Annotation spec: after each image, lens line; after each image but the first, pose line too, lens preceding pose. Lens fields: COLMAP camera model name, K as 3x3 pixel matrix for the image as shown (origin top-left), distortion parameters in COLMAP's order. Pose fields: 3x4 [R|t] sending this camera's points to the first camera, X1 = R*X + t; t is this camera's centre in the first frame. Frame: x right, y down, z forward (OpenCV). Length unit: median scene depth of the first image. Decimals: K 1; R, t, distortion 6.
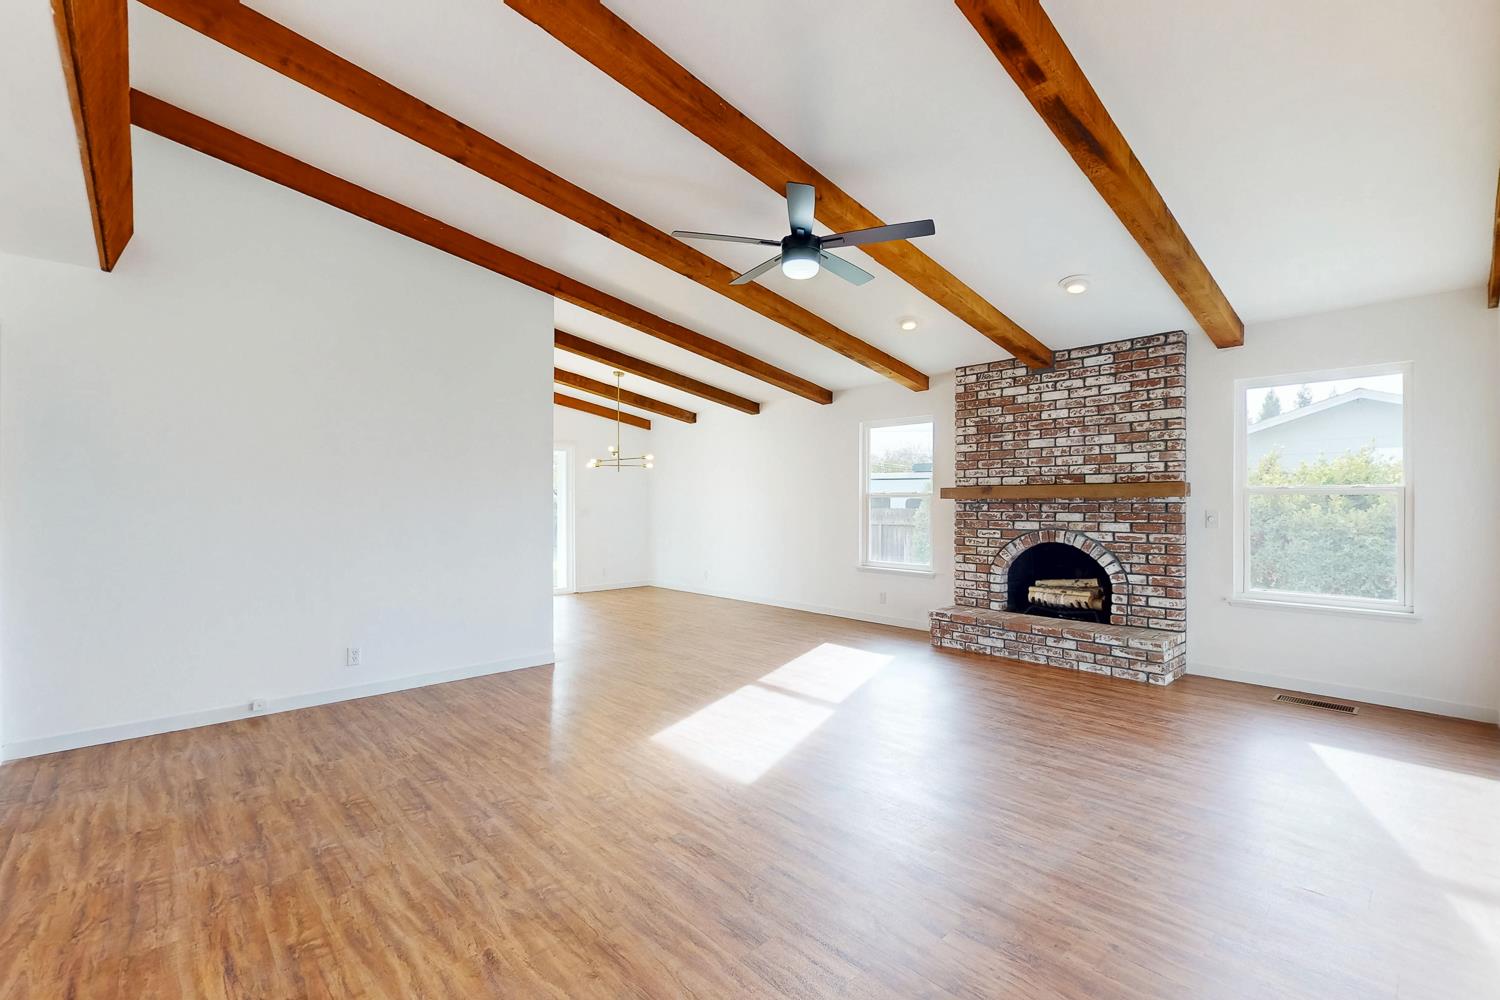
lens RADIAL K [[658.9, 0, 752.5], [0, 658.9, 502.2], [0, 0, 1]] dist [0.000391, 0.000108]
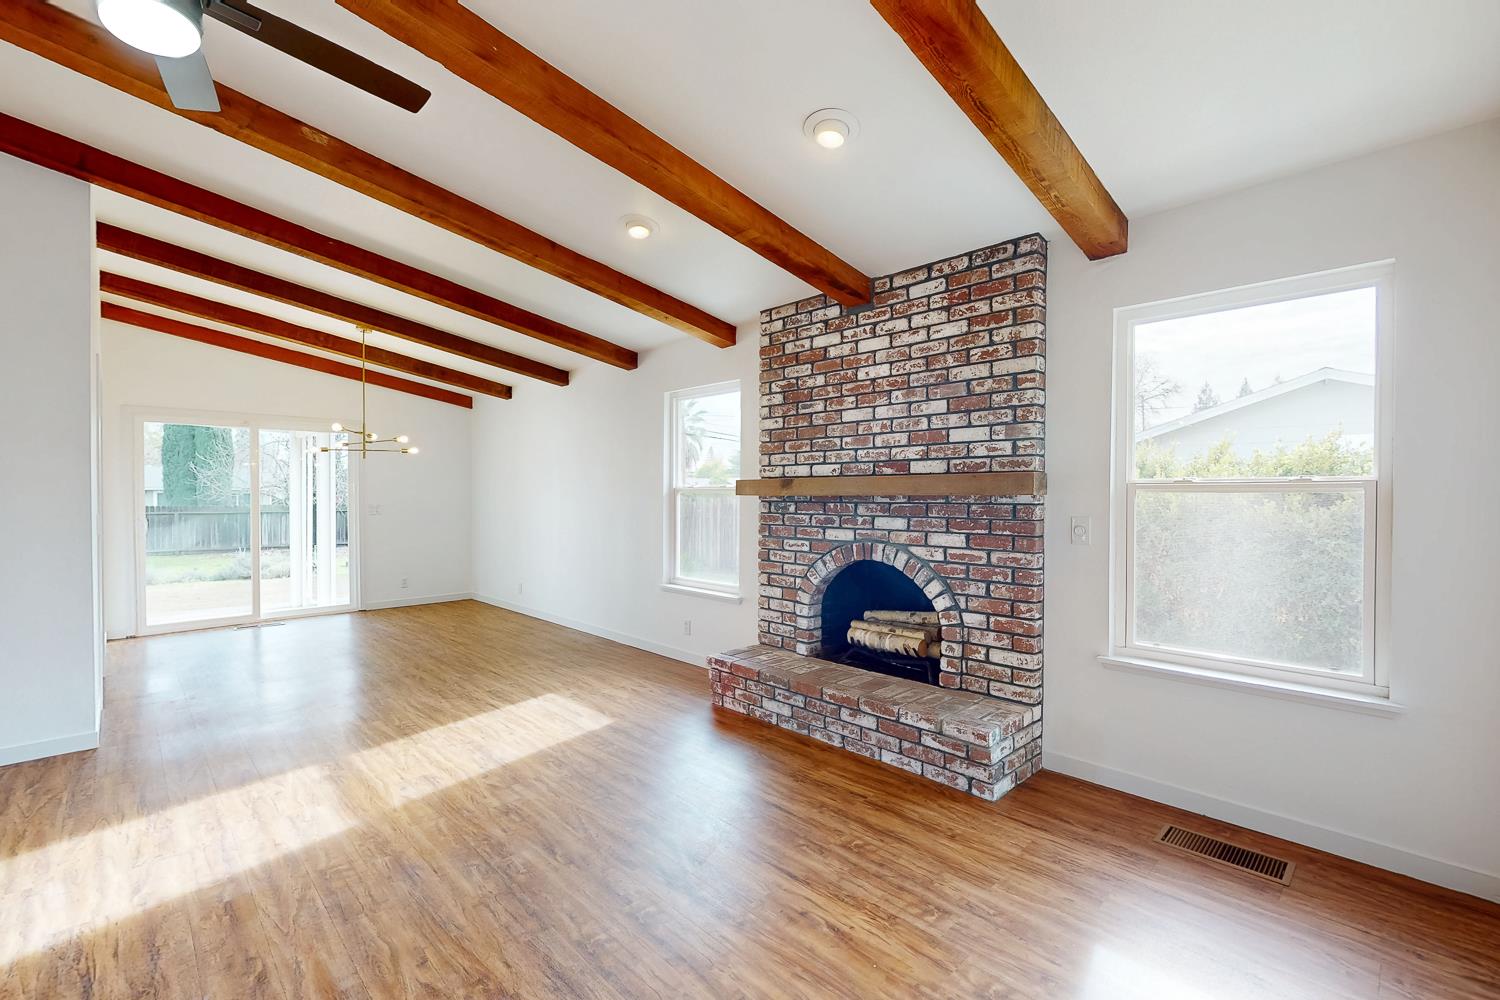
lens RADIAL K [[653.4, 0, 754.1], [0, 653.4, 501.6], [0, 0, 1]] dist [0.000359, 0.000171]
pose [[0.999765, 0.000762, 0.021663, 0.338407], [-0.001022, 0.999928, 0.011964, -0.008105], [-0.021652, -0.011983, 0.999694, 0.344927]]
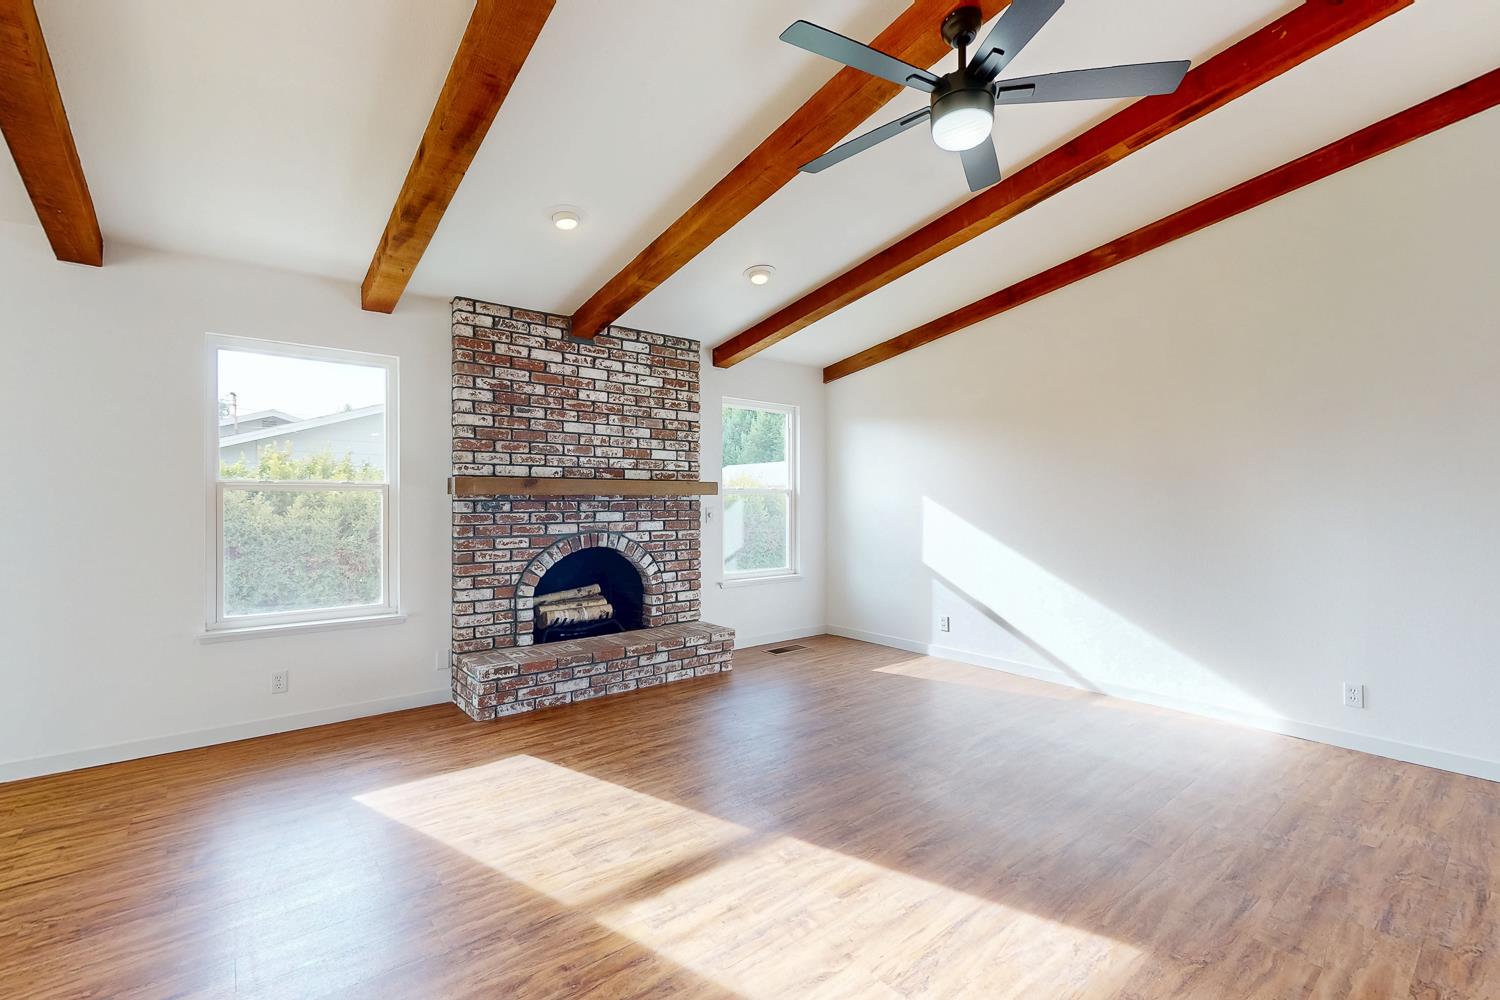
lens RADIAL K [[653.4, 0, 754.1], [0, 653.4, 501.6], [0, 0, 1]] dist [0.000359, 0.000171]
pose [[0.066079, -0.001675, 0.997813, -0.385309], [-0.001396, 0.999997, 0.001771, 0.000672], [-0.997813, -0.001510, 0.066077, 0.778349]]
